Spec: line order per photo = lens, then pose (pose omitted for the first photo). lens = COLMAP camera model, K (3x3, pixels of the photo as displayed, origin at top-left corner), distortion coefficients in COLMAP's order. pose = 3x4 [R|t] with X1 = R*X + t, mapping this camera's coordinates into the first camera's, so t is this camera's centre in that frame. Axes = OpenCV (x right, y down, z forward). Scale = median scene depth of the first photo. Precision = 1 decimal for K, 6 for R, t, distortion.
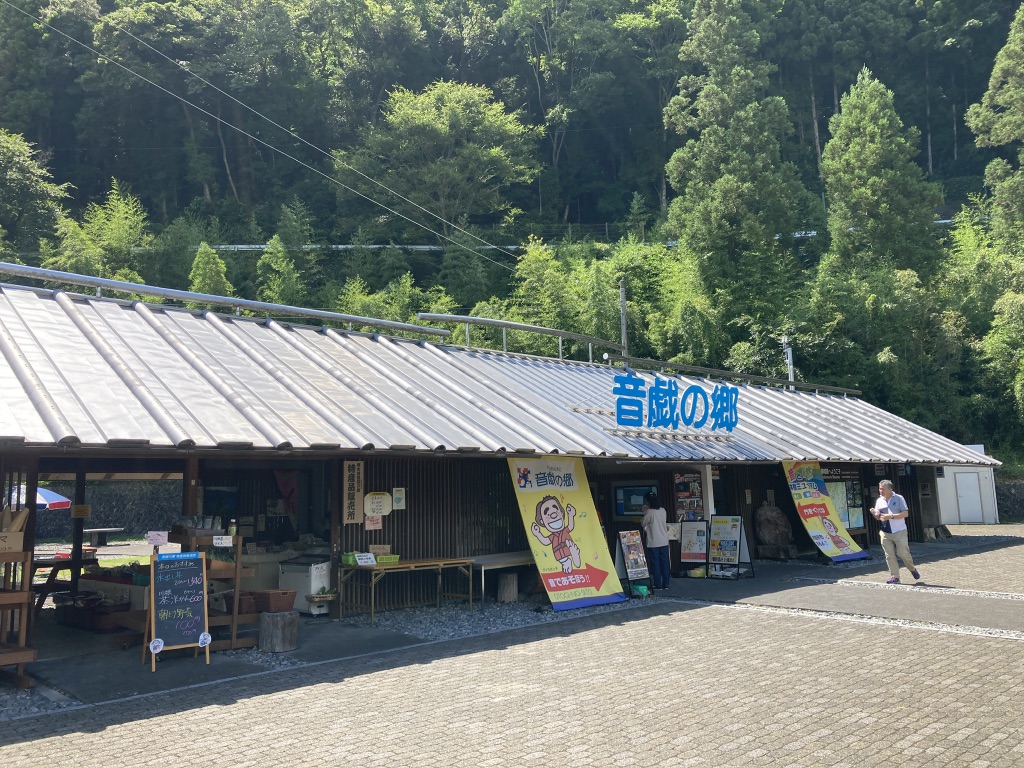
lens RADIAL K [[825.7, 0, 513.6], [0, 825.7, 403.7], [0, 0, 1]] dist [0.080369, -0.121587]
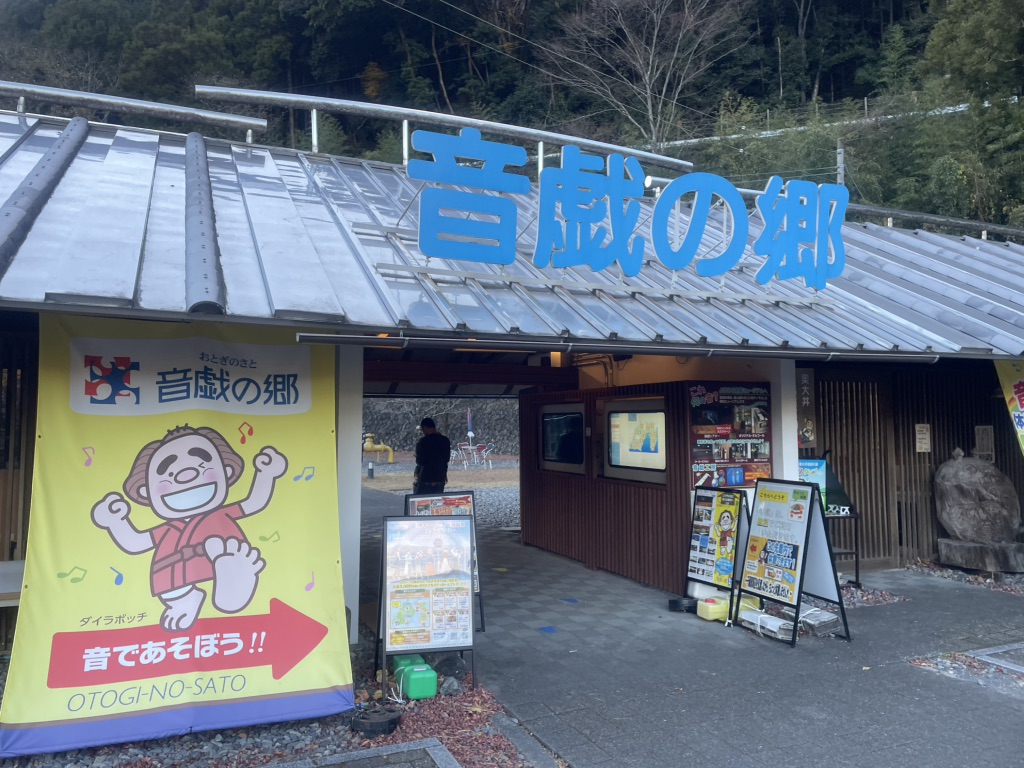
lens RADIAL K [[777.5, 0, 492.4], [0, 777.5, 379.7], [0, 0, 1]] dist [0.007108, -0.002475]
pose [[0.927988, 0.007969, -0.372526, 0.265107], [0.014439, 0.998251, 0.057325, 0.057509], [0.372331, -0.058576, 0.926250, 0.583873]]
